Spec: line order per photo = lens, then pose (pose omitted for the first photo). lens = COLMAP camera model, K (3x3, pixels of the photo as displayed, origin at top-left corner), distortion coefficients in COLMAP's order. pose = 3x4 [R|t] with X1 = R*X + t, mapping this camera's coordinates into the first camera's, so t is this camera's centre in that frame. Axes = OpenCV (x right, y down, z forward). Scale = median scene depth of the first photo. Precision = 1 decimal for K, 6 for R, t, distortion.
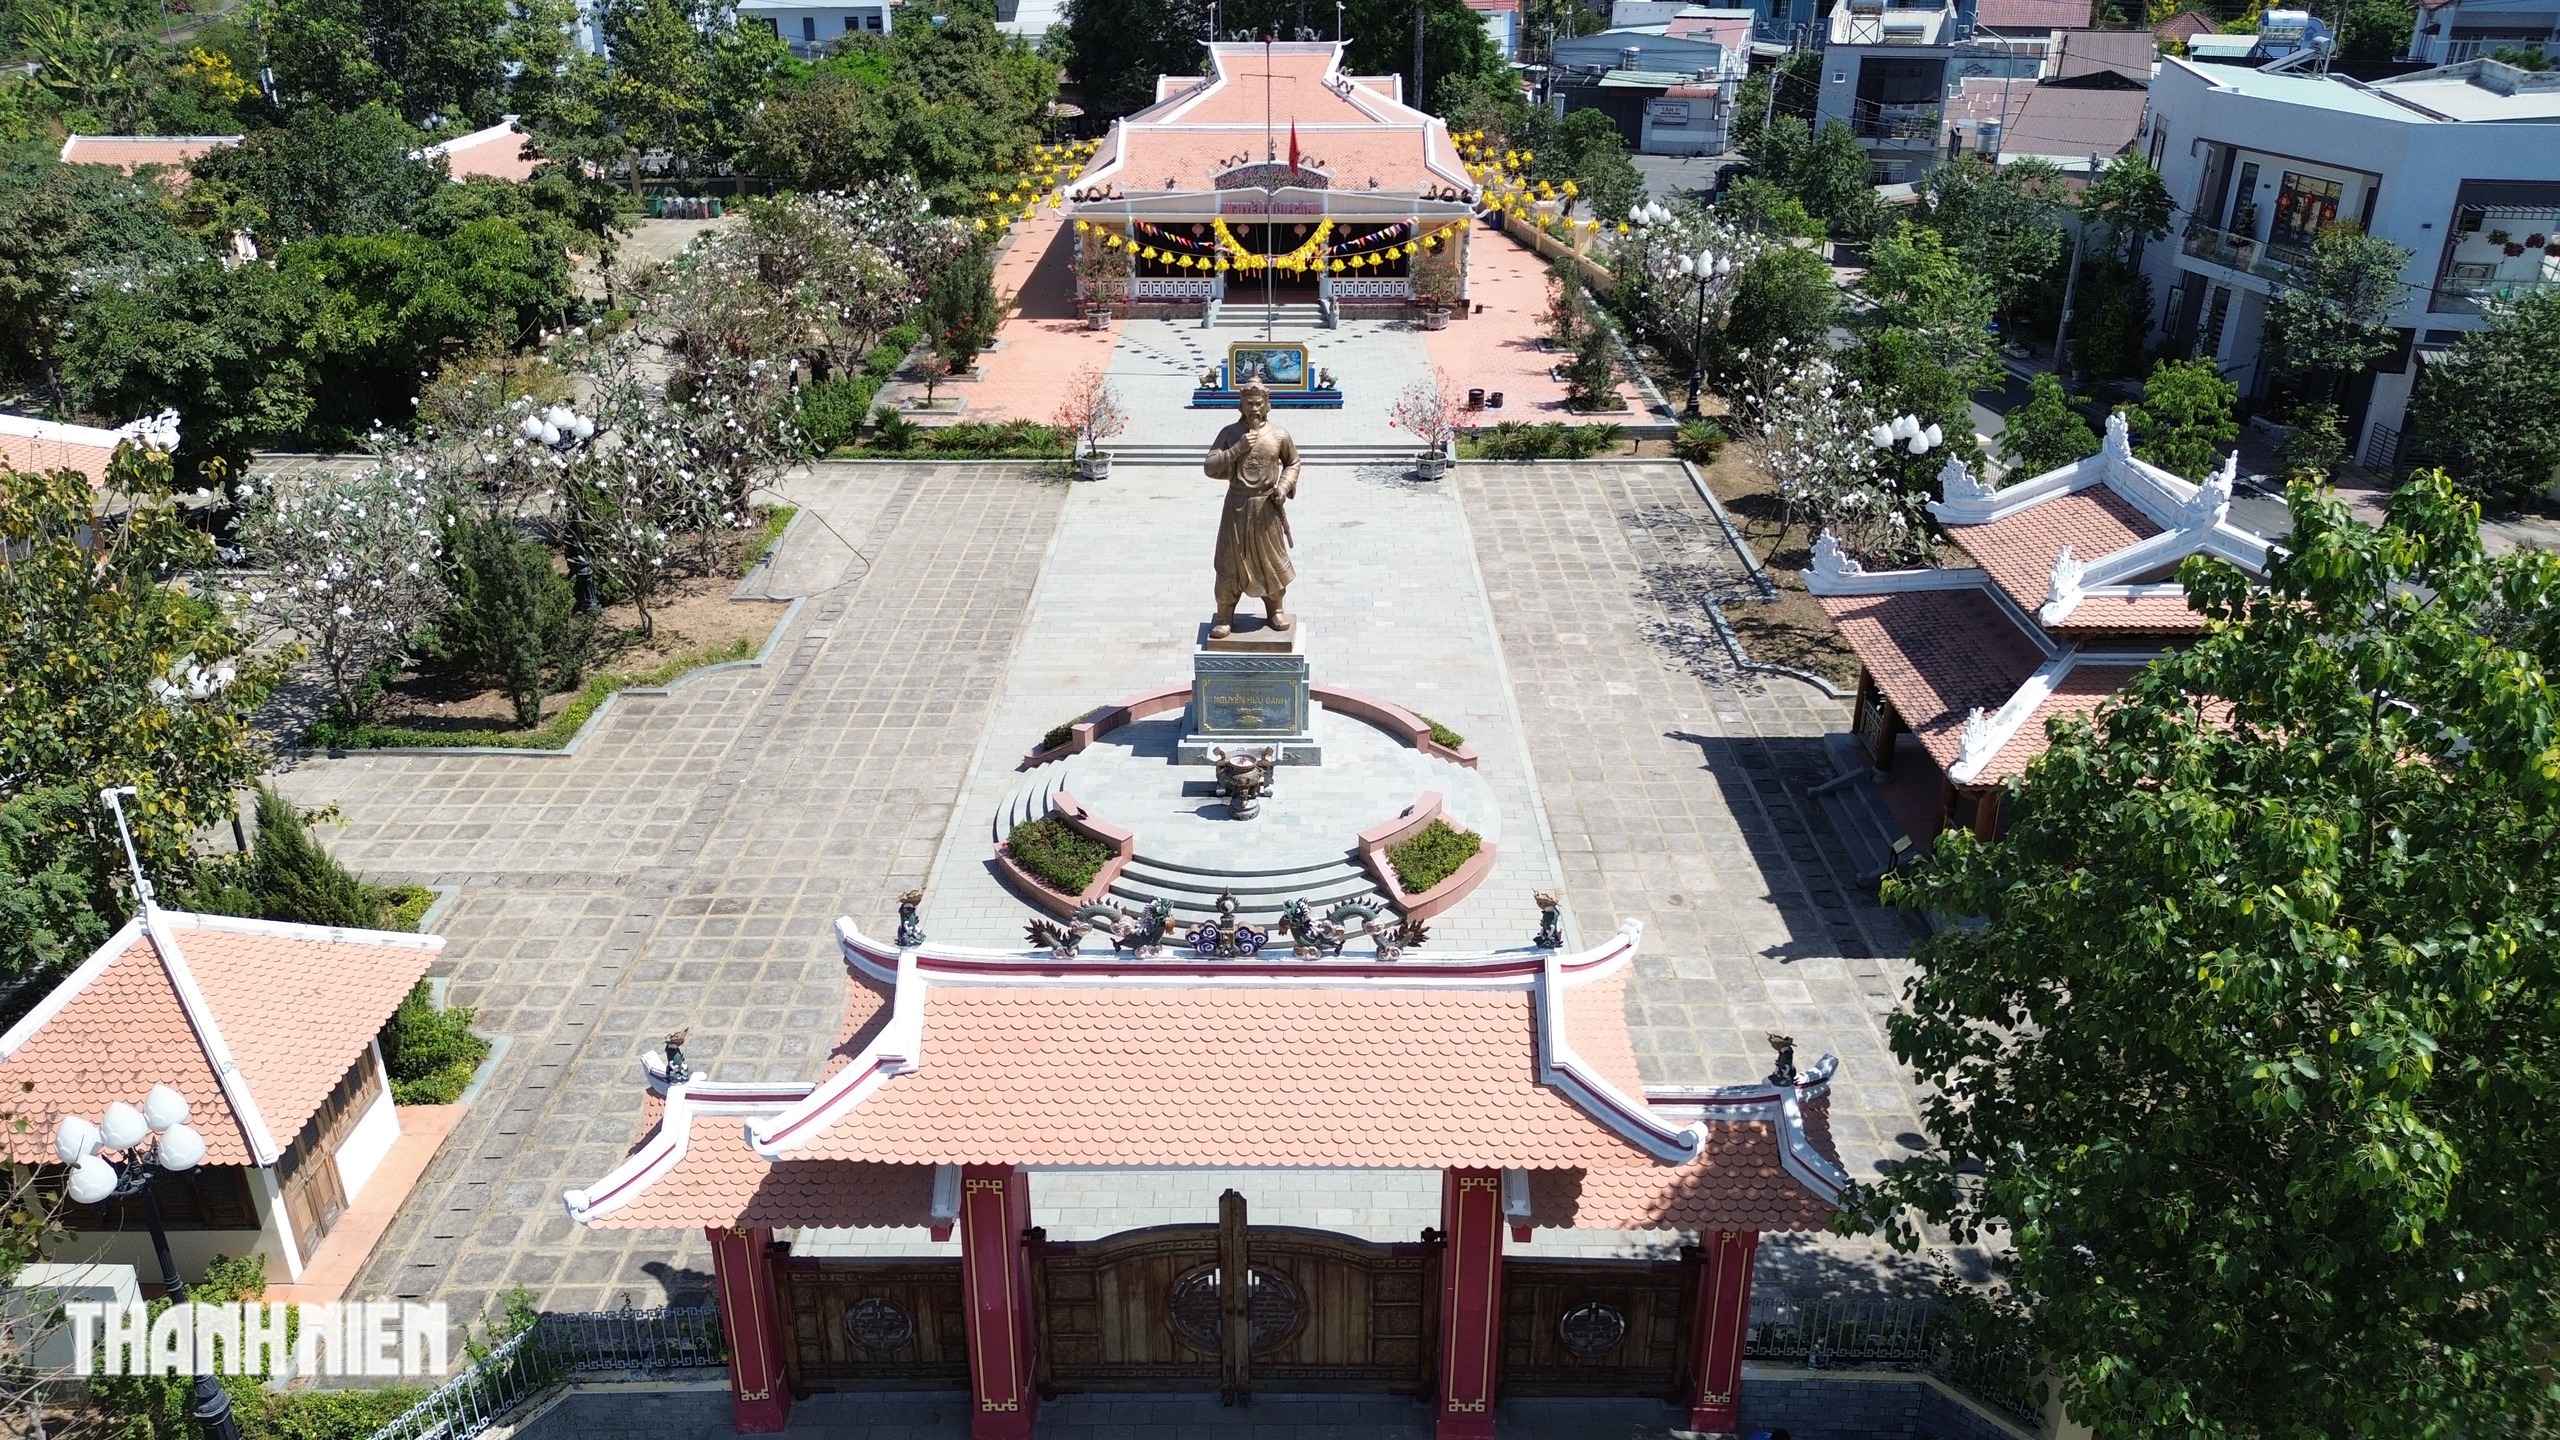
lens RADIAL K [[1806.3, 0, 1280.0], [0, 1806.3, 720.0], [0, 0, 1]] dist [0.064722, -0.005144]
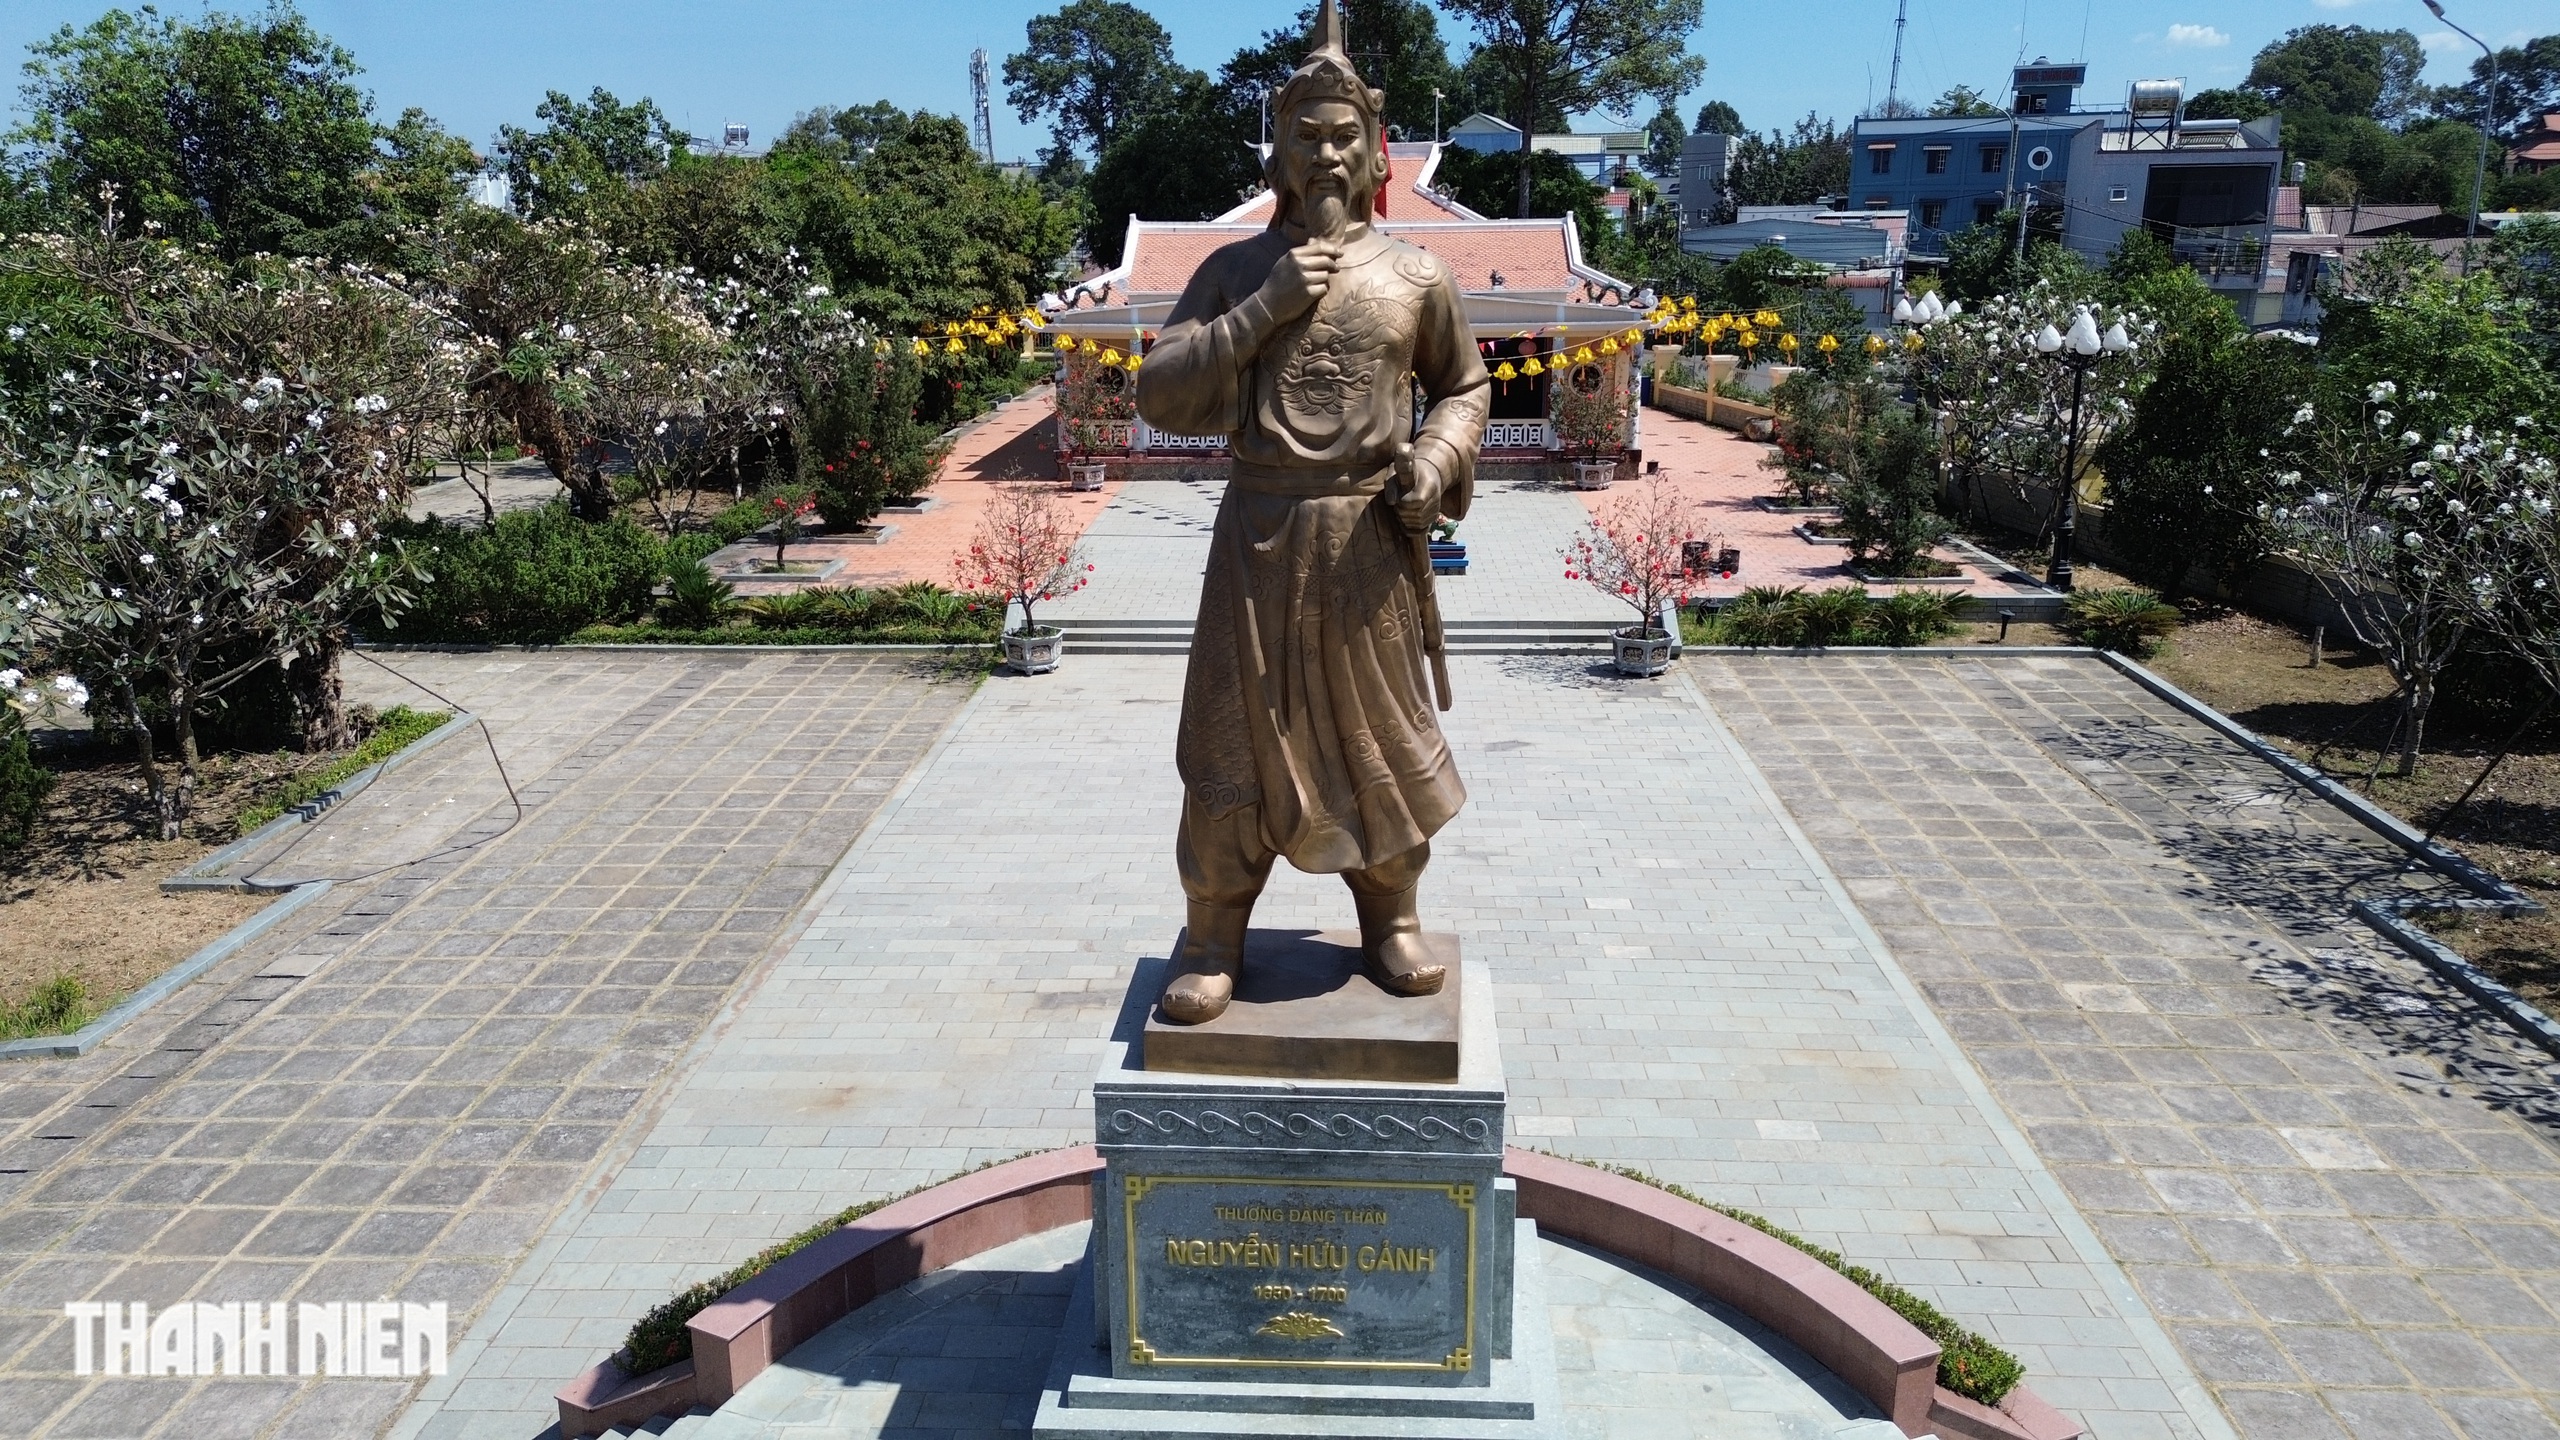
lens RADIAL K [[1806.3, 0, 1280.0], [0, 1806.3, 720.0], [0, 0, 1]] dist [0.064722, -0.005144]
pose [[0.999417, 0.005625, -0.033681, -0.007053], [-0.011107, 0.986258, -0.164840, -0.029090], [0.032291, 0.165118, 0.985745, 0.462831]]
